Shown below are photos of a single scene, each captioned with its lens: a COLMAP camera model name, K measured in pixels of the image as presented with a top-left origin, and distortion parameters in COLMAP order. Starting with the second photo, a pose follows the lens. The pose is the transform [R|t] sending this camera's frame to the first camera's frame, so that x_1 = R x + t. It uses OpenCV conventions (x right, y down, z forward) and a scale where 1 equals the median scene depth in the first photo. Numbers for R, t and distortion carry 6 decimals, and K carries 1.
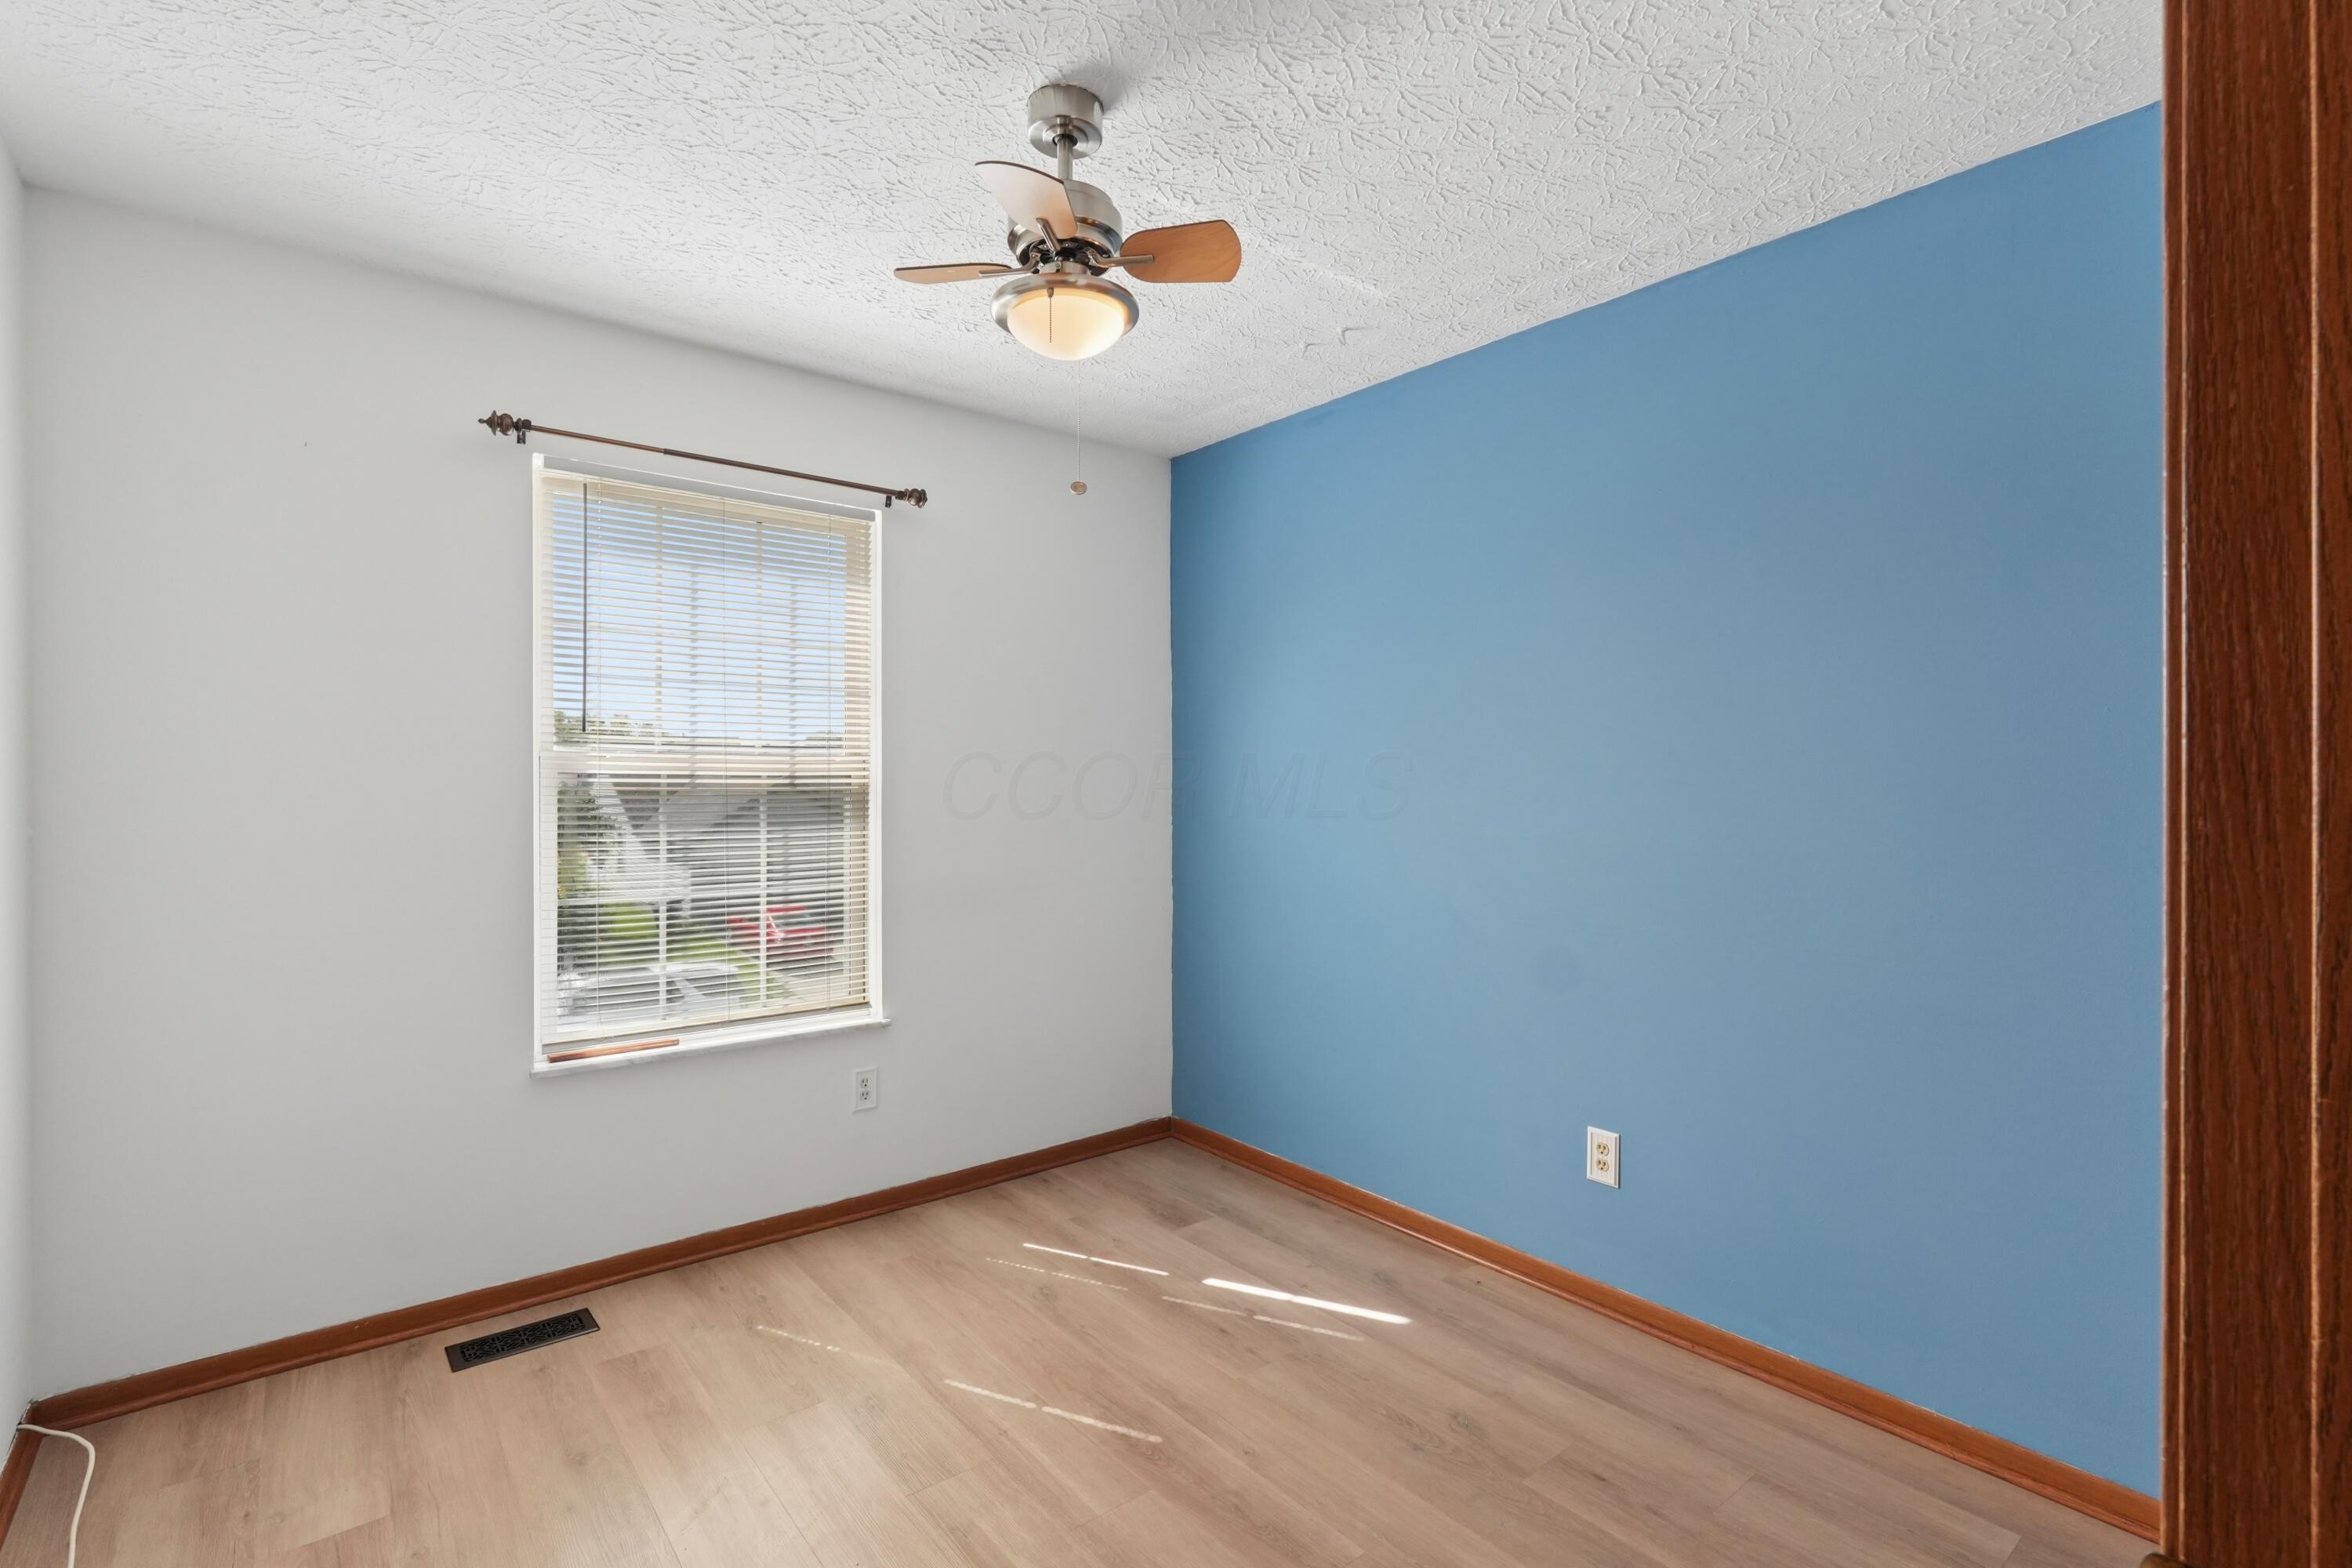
lens RADIAL K [[1102.1, 0, 1176.0], [0, 1102.1, 784.0], [0, 0, 1]] dist [0.000502, 0.000002]
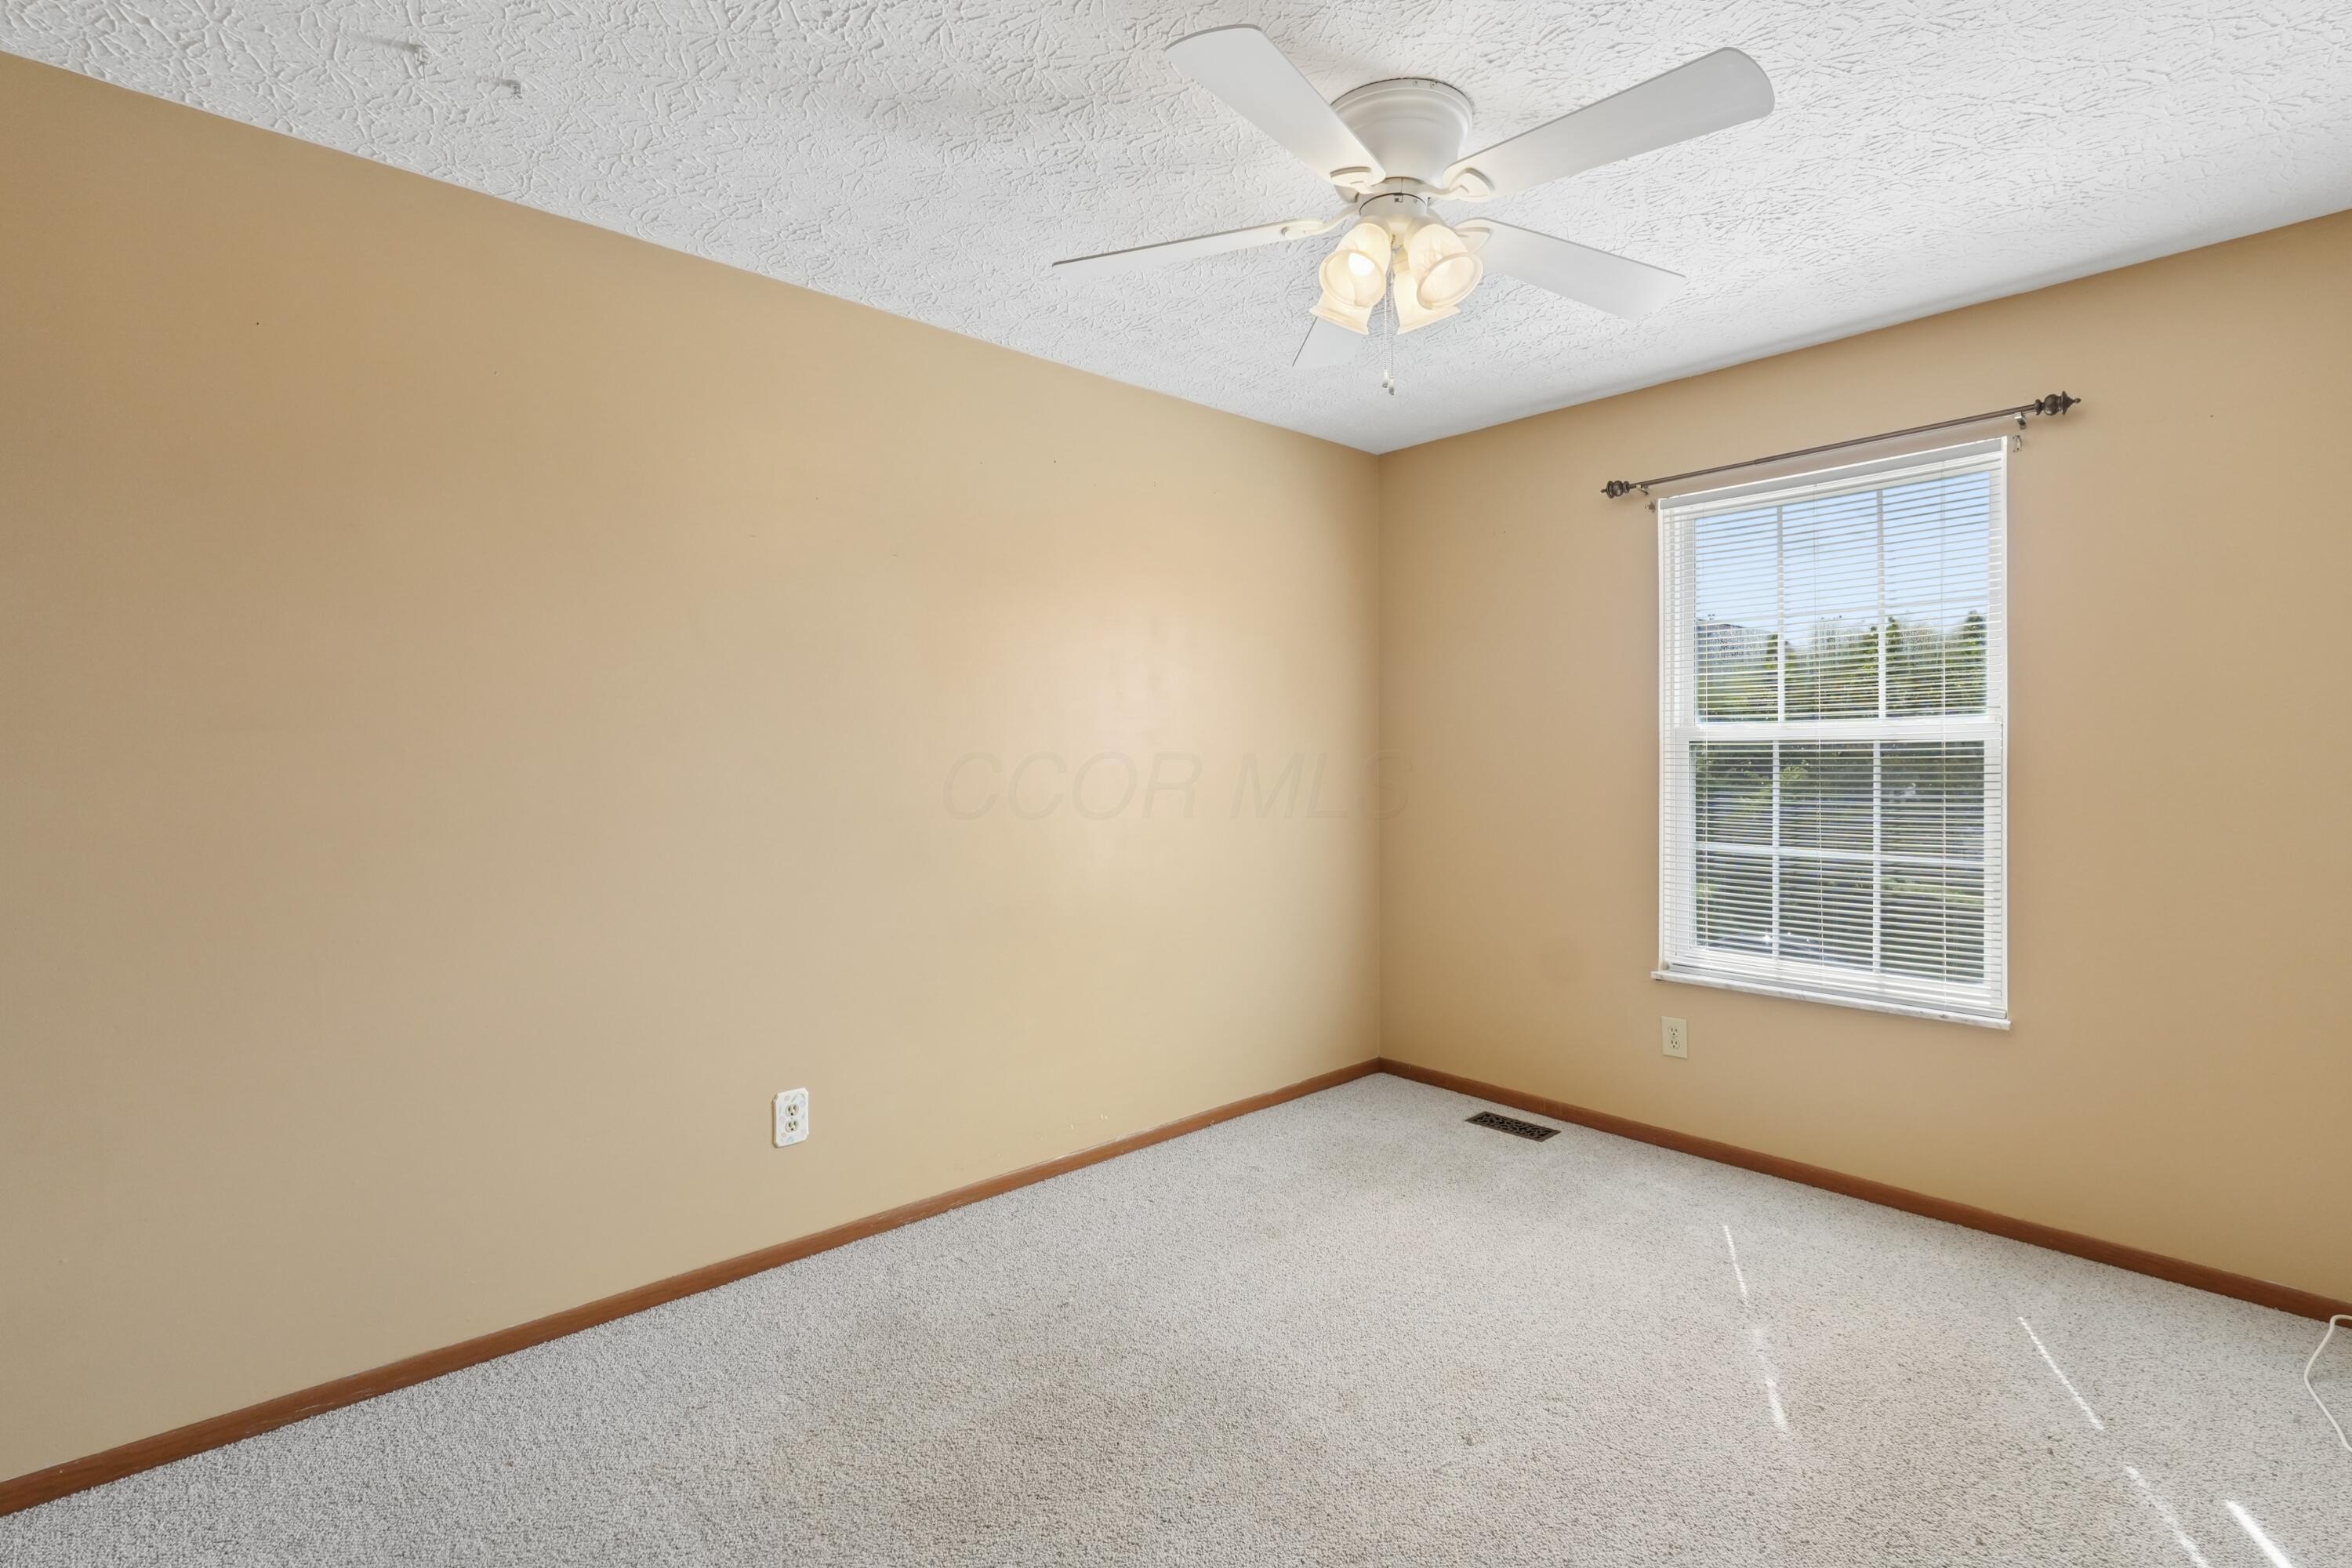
lens RADIAL K [[1102.1, 0, 1176.0], [0, 1102.1, 784.0], [0, 0, 1]] dist [0.000502, 0.000002]
pose [[0.060300, 0.013512, -0.998089, 0.633640], [-0.004635, 0.999901, 0.013256, 0.017710], [0.998170, 0.003827, 0.060357, 0.337272]]
